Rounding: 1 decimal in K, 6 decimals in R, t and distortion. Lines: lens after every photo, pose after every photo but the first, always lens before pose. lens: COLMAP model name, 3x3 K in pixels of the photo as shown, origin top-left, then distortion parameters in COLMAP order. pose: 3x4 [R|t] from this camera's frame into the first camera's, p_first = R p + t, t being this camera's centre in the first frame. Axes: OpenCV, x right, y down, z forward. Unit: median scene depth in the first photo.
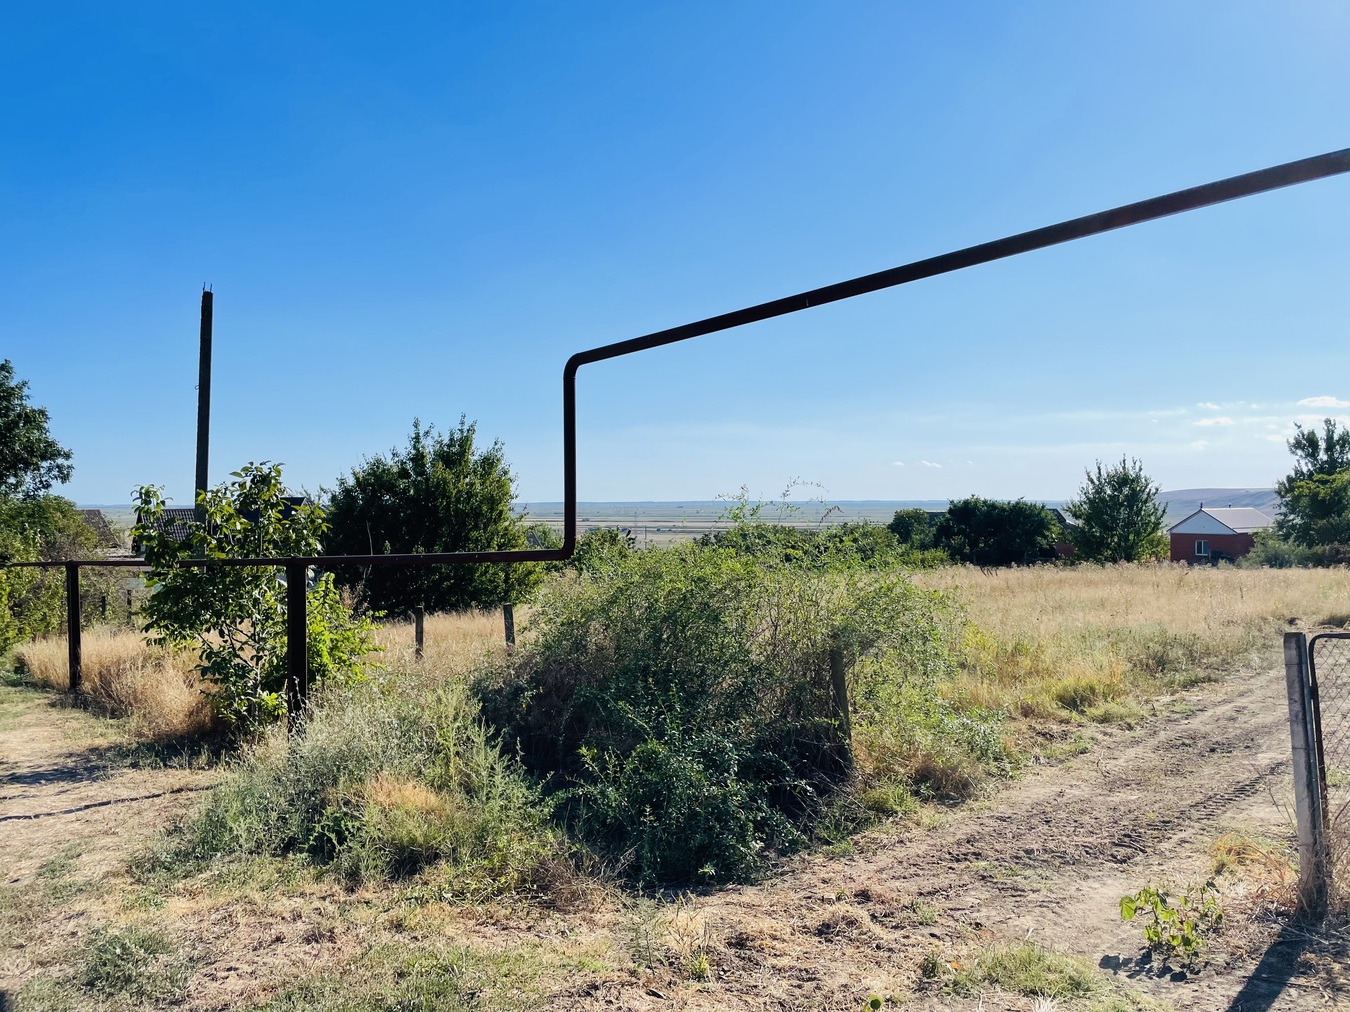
lens RADIAL K [[1038.5, 0, 664.8], [0, 1038.5, 502.4], [0, 0, 1]] dist [0.083789, -0.102147]
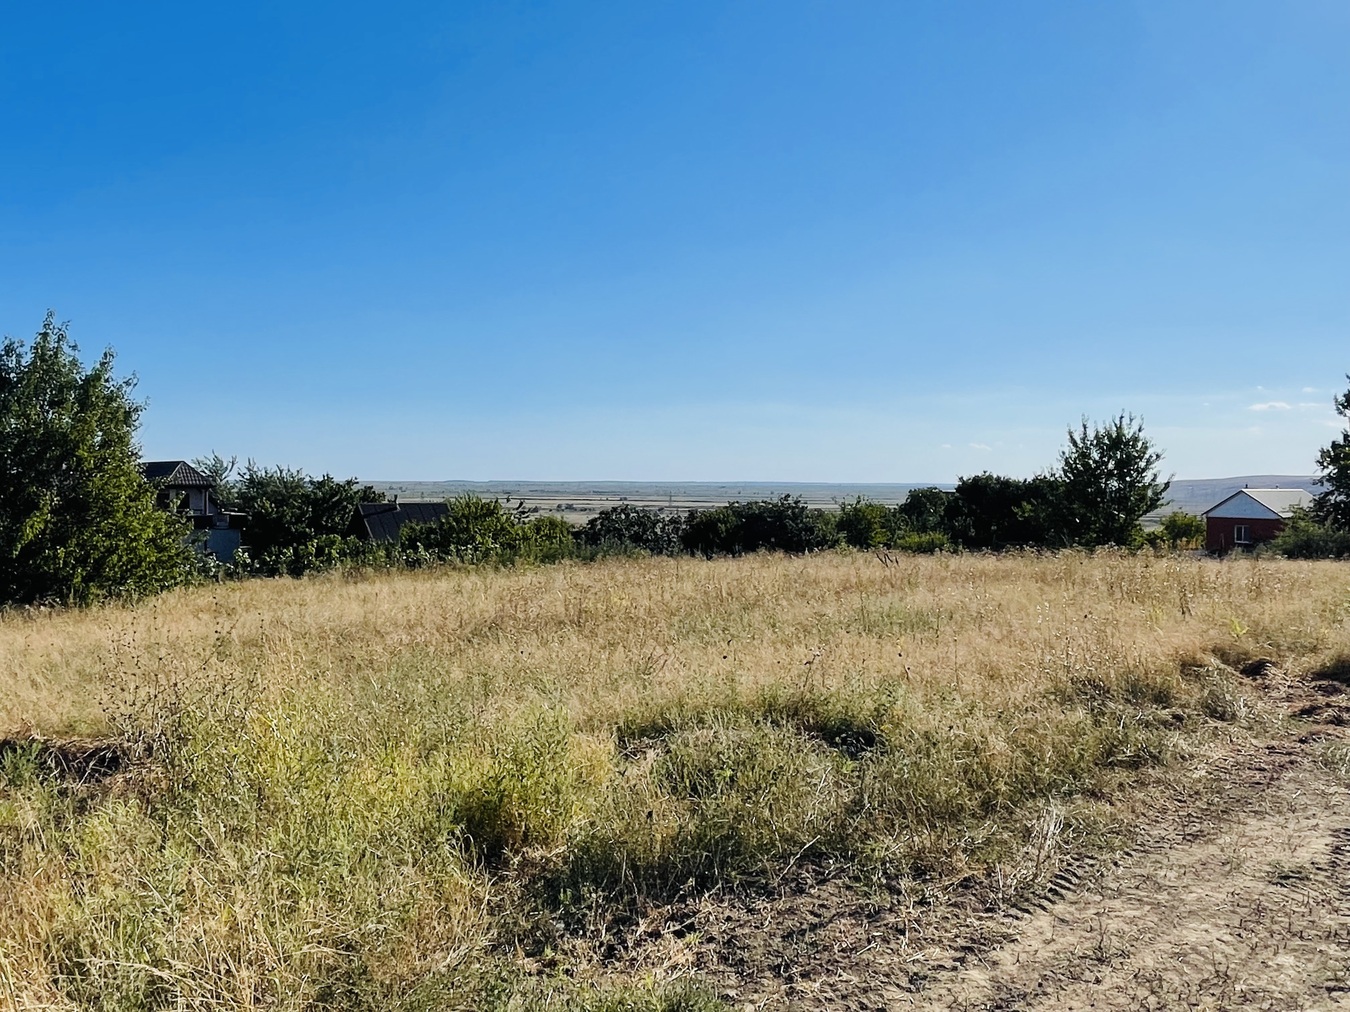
lens RADIAL K [[1038.5, 0, 657.7], [0, 1038.5, 493.5], [0, 0, 1]] dist [0.083789, -0.102147]
pose [[0.998360, 0.013361, -0.055658, 0.088069], [-0.012766, 0.999858, 0.011030, 0.007249], [0.055798, -0.010302, 0.998389, 0.127089]]
